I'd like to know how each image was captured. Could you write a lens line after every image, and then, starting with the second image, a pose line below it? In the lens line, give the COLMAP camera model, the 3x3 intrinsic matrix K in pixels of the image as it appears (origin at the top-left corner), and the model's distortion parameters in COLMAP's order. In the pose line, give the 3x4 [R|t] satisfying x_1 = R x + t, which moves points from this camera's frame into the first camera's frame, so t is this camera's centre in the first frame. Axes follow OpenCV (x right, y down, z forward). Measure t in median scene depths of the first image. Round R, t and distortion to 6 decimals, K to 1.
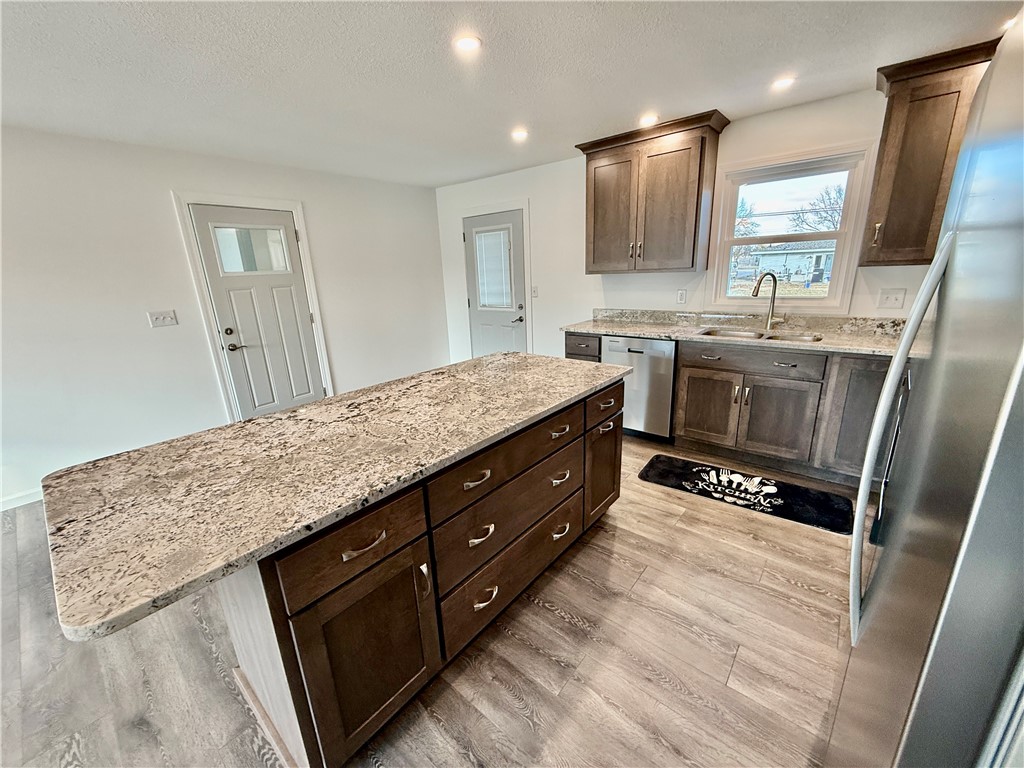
lens RADIAL K [[407.4, 0, 510.9], [0, 407.4, 384.6], [0, 0, 1]] dist [-0.001129, 0.000802]
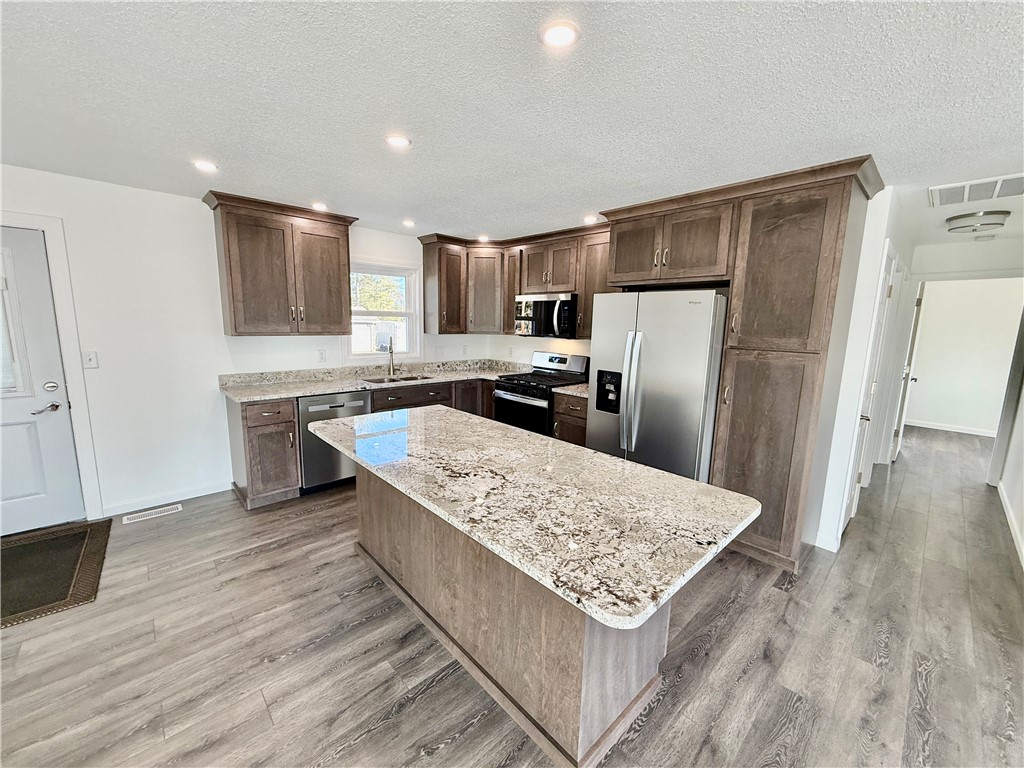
lens RADIAL K [[407.4, 0, 511.5], [0, 407.4, 384.5], [0, 0, 1]] dist [-0.001129, 0.000802]
pose [[0.119624, -0.108366, 0.986887, -1.329421], [0.246990, 0.966022, 0.076136, -0.199357], [-0.961606, 0.234644, 0.142325, 0.730415]]
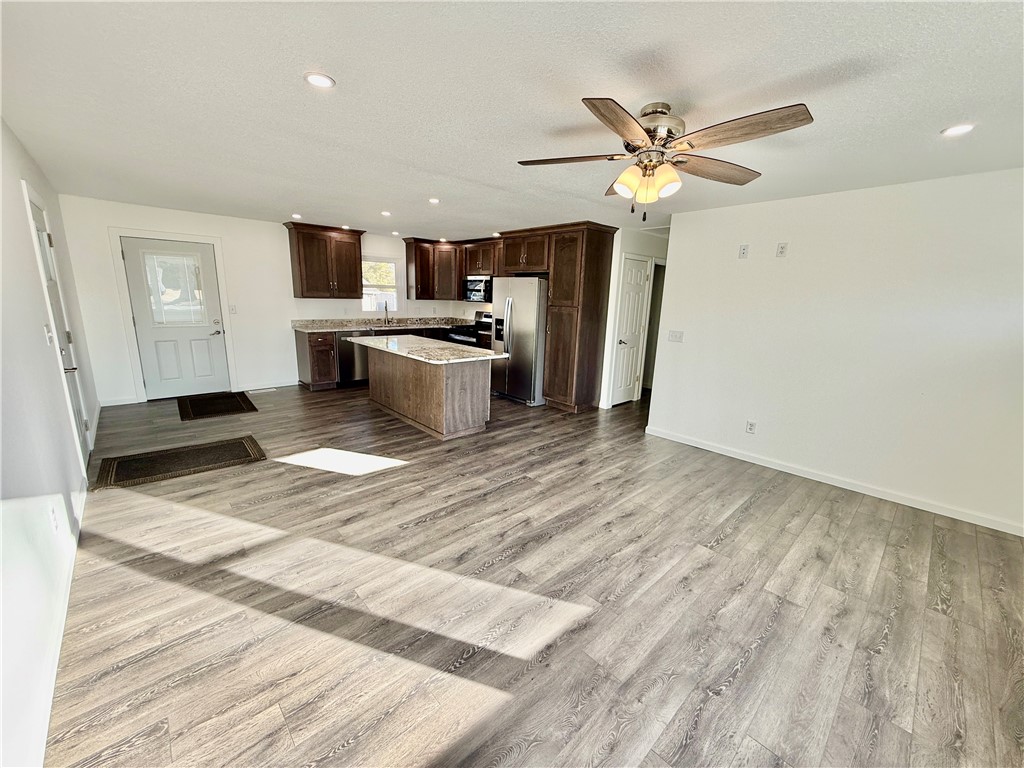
lens RADIAL K [[407.4, 0, 512.4], [0, 407.4, 384.7], [0, 0, 1]] dist [-0.001129, 0.000802]
pose [[0.121526, -0.170972, 0.977753, -2.964497], [0.237285, 0.961497, 0.138637, 0.077692], [-0.963809, 0.215158, 0.157416, 0.020063]]
